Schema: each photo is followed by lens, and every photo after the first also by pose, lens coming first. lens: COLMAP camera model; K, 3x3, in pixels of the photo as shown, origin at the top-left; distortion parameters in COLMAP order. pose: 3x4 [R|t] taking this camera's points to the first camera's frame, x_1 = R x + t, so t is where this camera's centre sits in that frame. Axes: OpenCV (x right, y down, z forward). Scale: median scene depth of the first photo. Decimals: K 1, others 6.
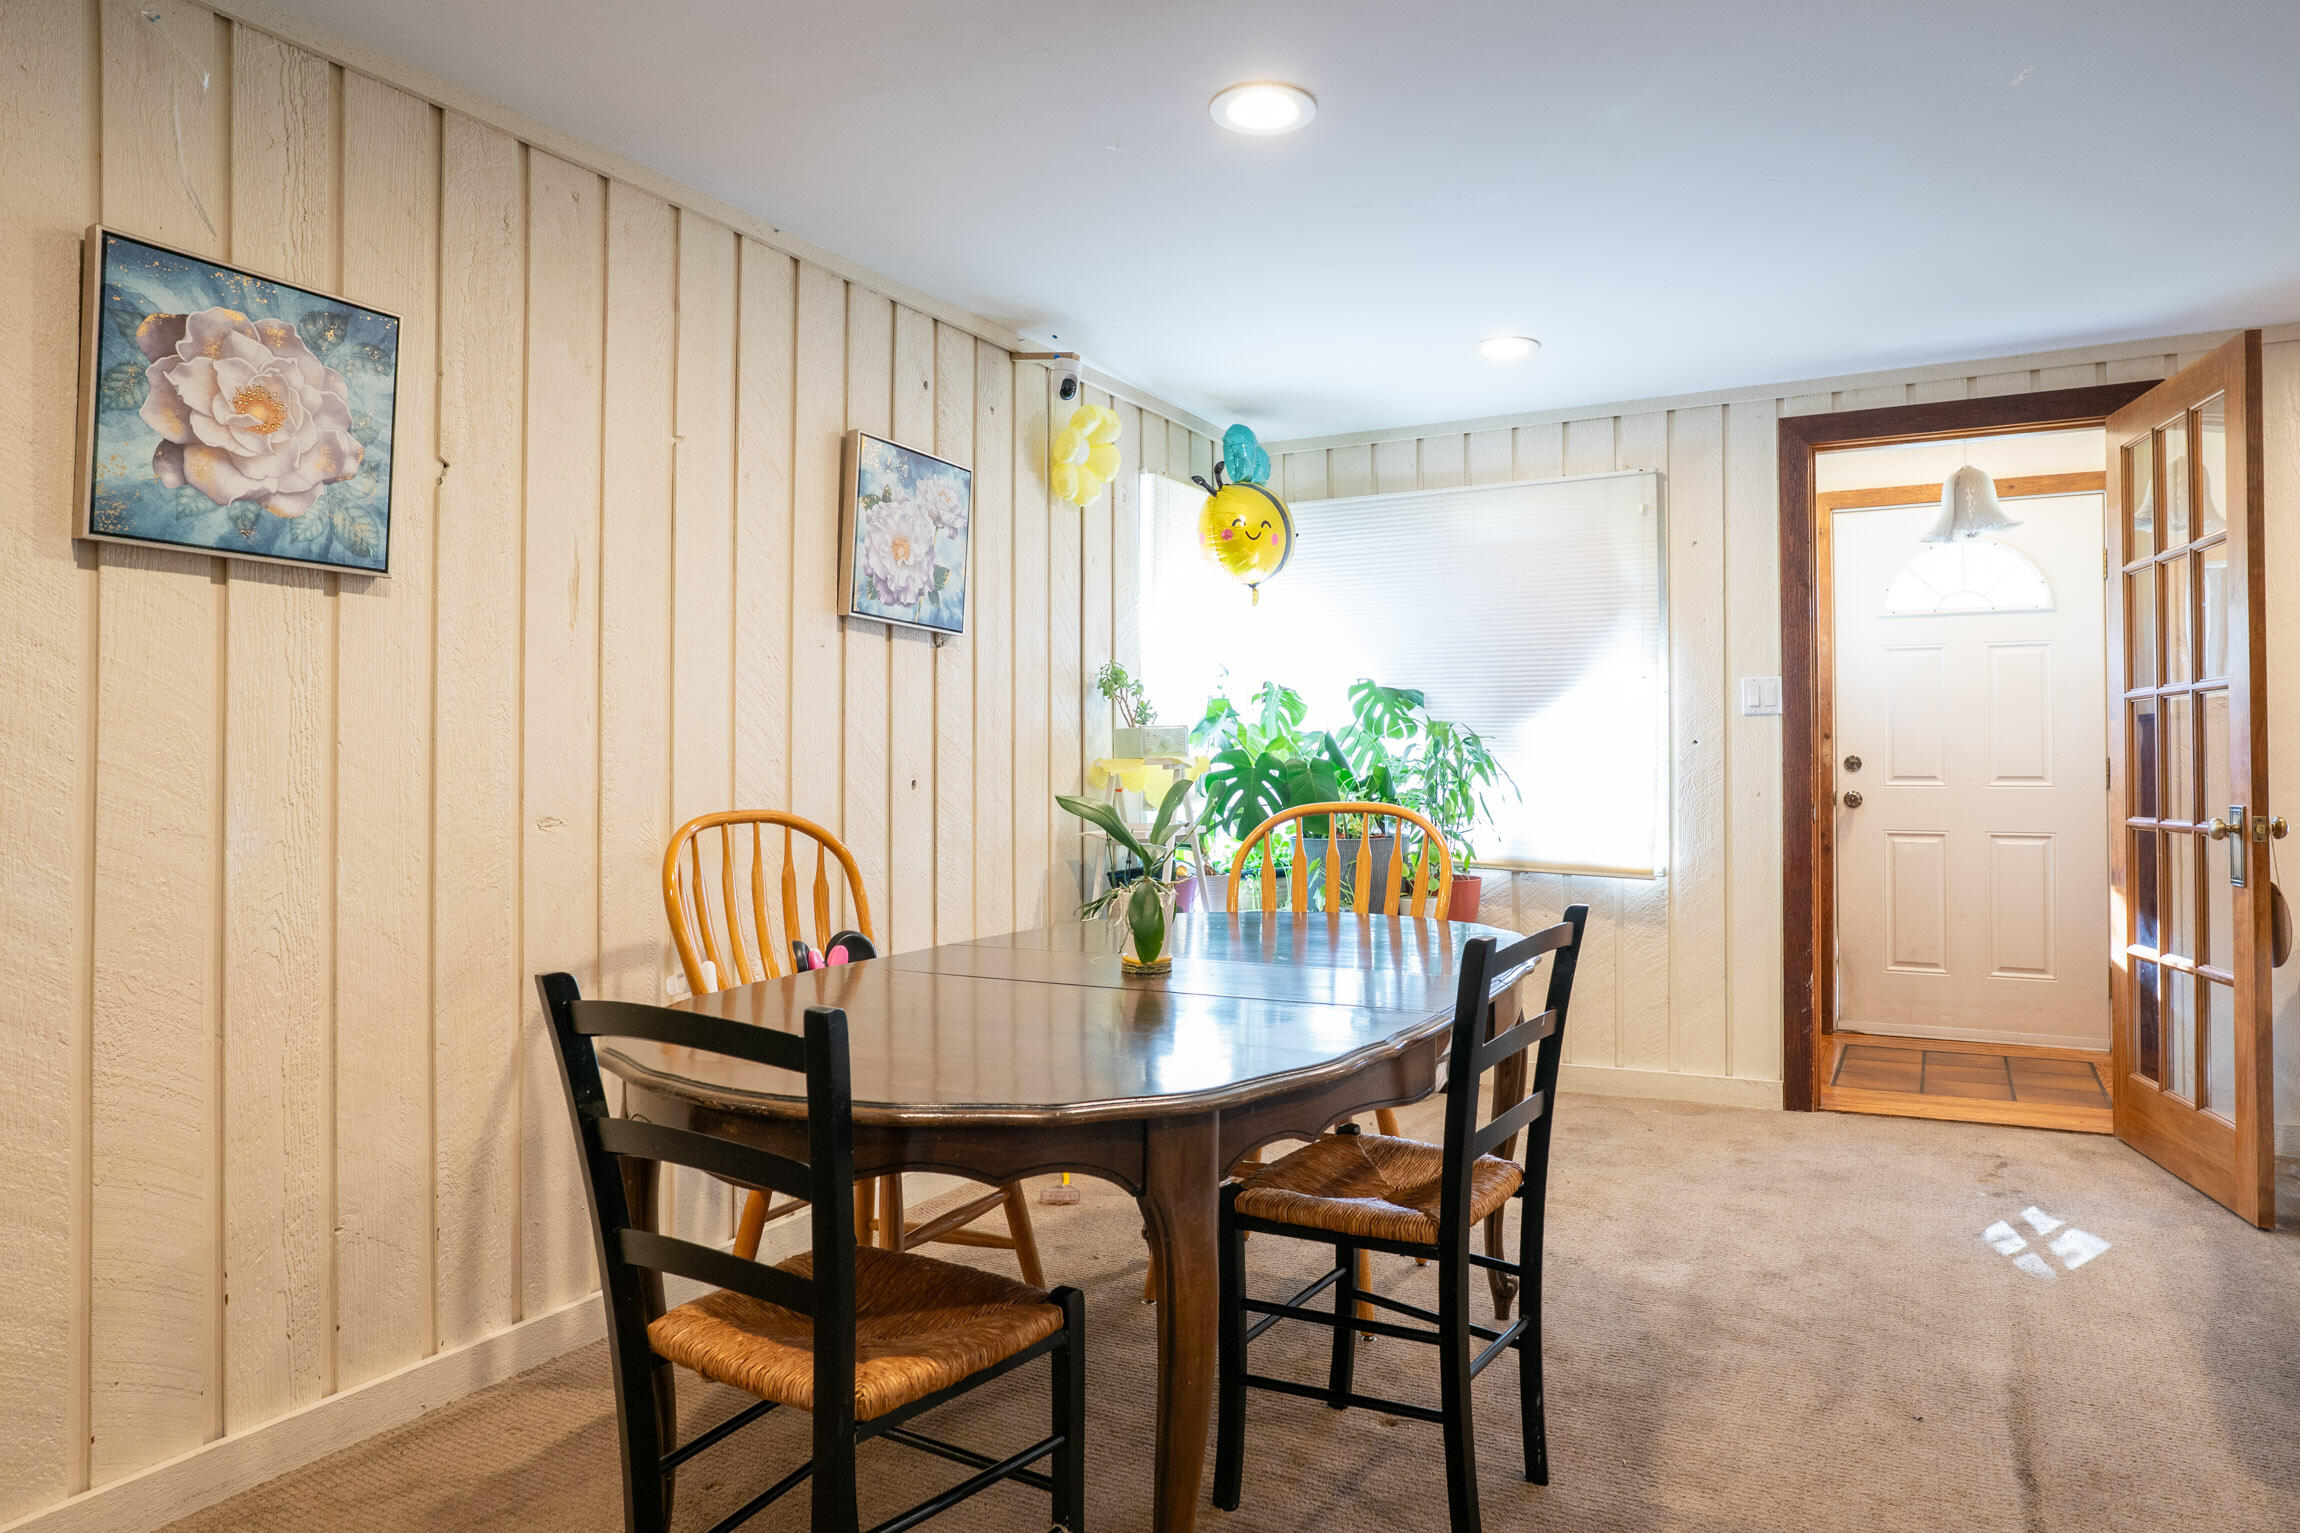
lens RADIAL K [[1422.6, 0, 1196.9], [0, 1422.6, 717.5], [0, 0, 1]] dist [-0.010011, 0.000881]
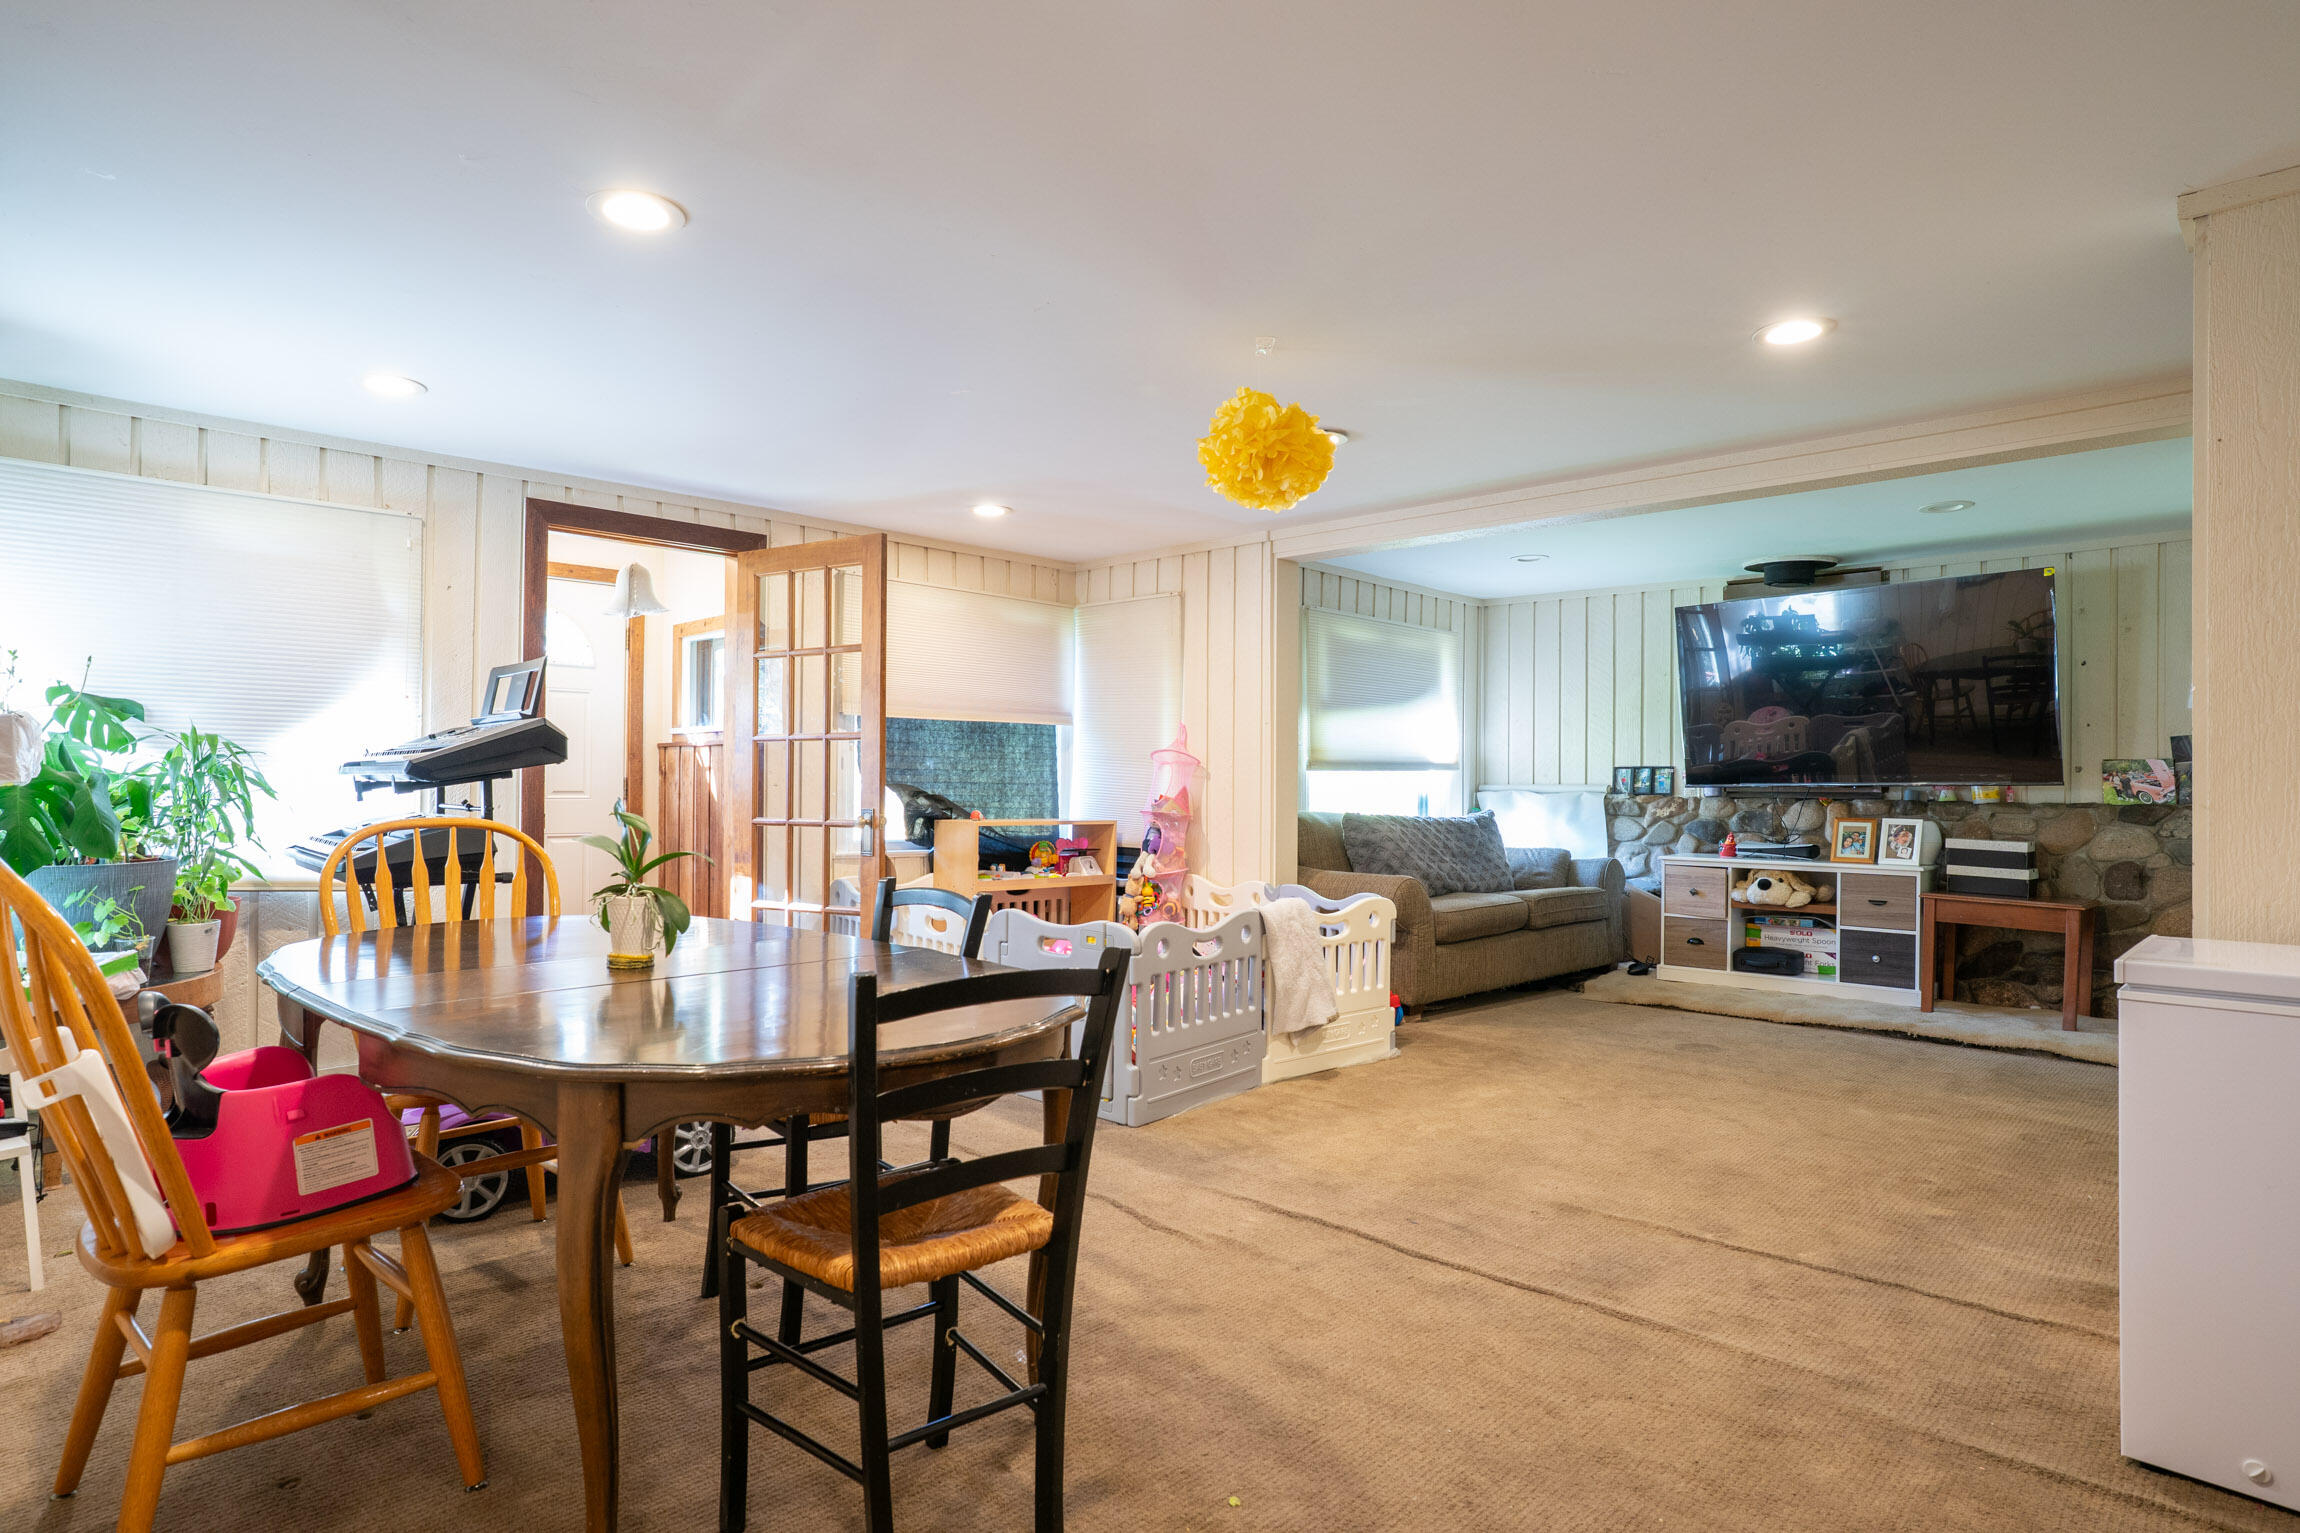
lens RADIAL K [[1284.7, 0, 1202.8], [0, 1284.7, 774.4], [0, 0, 1]] dist [-0.033672, 0.019405]
pose [[0.229105, 0.006616, 0.973379, -0.516227], [-0.026912, 0.999638, -0.000461, 0.011384], [-0.973030, -0.026090, 0.229200, 0.182039]]
